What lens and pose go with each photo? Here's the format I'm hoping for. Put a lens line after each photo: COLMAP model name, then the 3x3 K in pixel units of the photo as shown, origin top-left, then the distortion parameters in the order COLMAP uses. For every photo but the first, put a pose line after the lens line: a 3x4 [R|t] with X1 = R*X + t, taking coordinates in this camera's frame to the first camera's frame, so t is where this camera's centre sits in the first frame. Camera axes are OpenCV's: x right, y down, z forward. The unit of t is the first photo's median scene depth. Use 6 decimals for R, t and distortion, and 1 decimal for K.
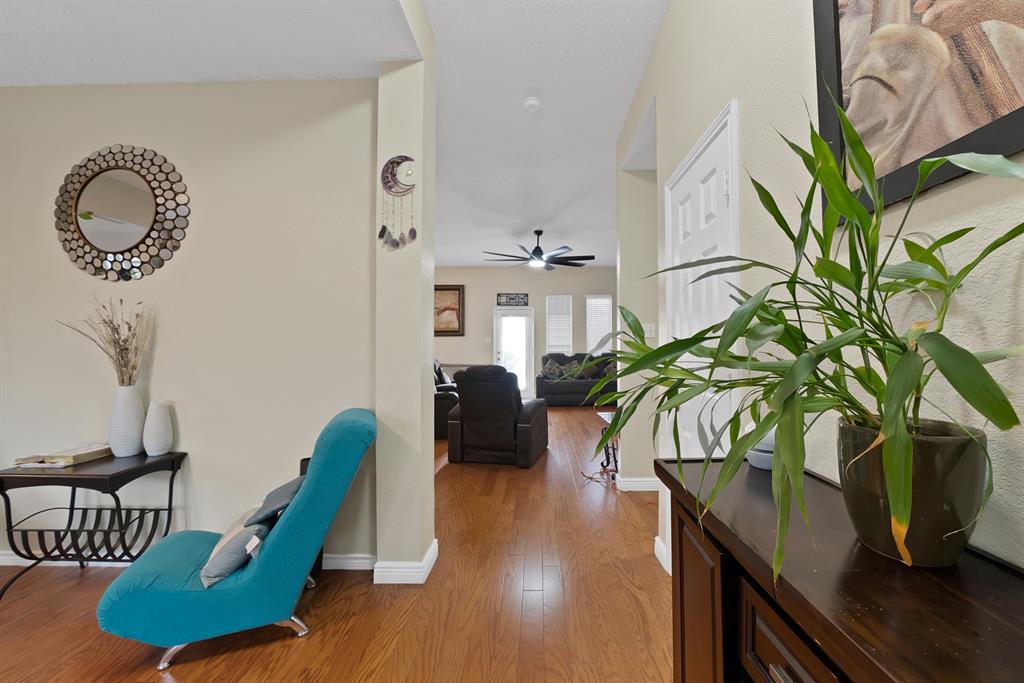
lens RADIAL K [[372.4, 0, 541.9], [0, 372.4, 342.4], [0, 0, 1]] dist [-0.016135, -0.000007]
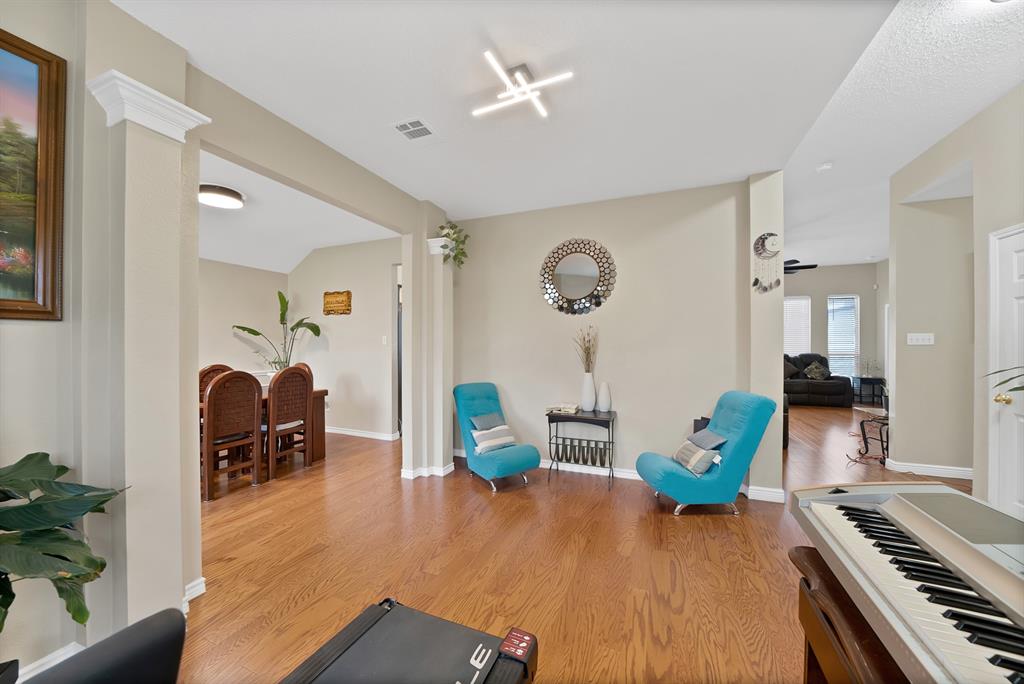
lens RADIAL K [[368.5, 0, 512.0], [0, 368.5, 342.0], [0, 0, 1]] dist [-0.022470, 0.000190]
pose [[0.928463, 0.002883, -0.371414, -0.814120], [0.000159, 0.999967, 0.008158, -0.050514], [0.371425, -0.007633, 0.928432, -0.854114]]
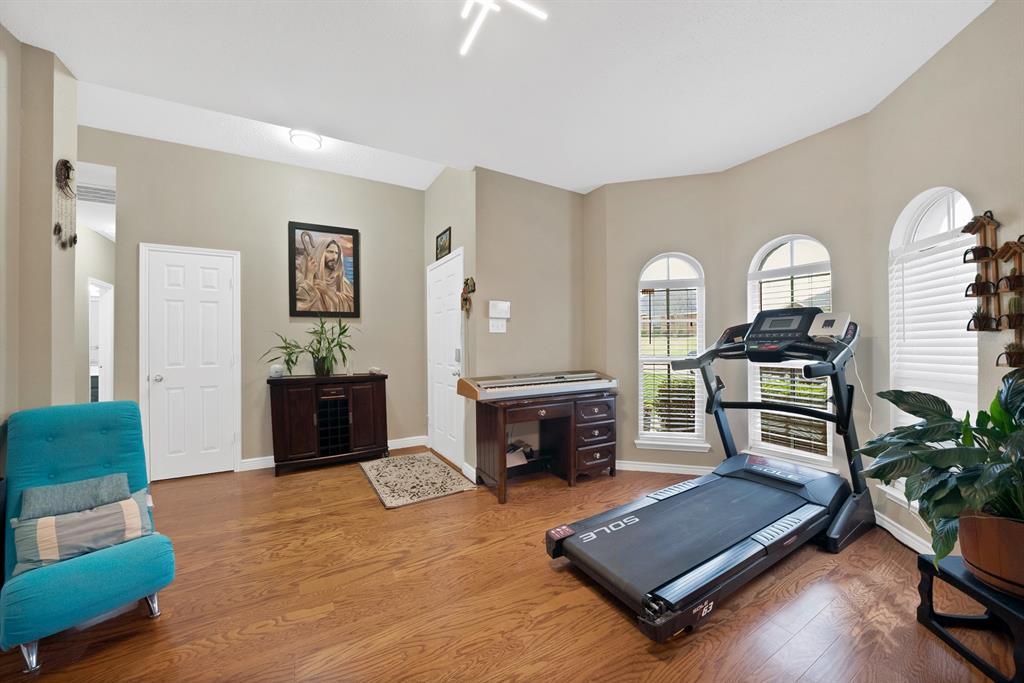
lens RADIAL K [[368.5, 0, 512.0], [0, 368.5, 341.5], [0, 0, 1]] dist [-0.022470, 0.000190]
pose [[-0.504145, 0.009591, 0.863566, -1.861523], [0.001537, 0.999947, -0.010208, 0.018172], [-0.863618, -0.003819, -0.504132, 0.411130]]
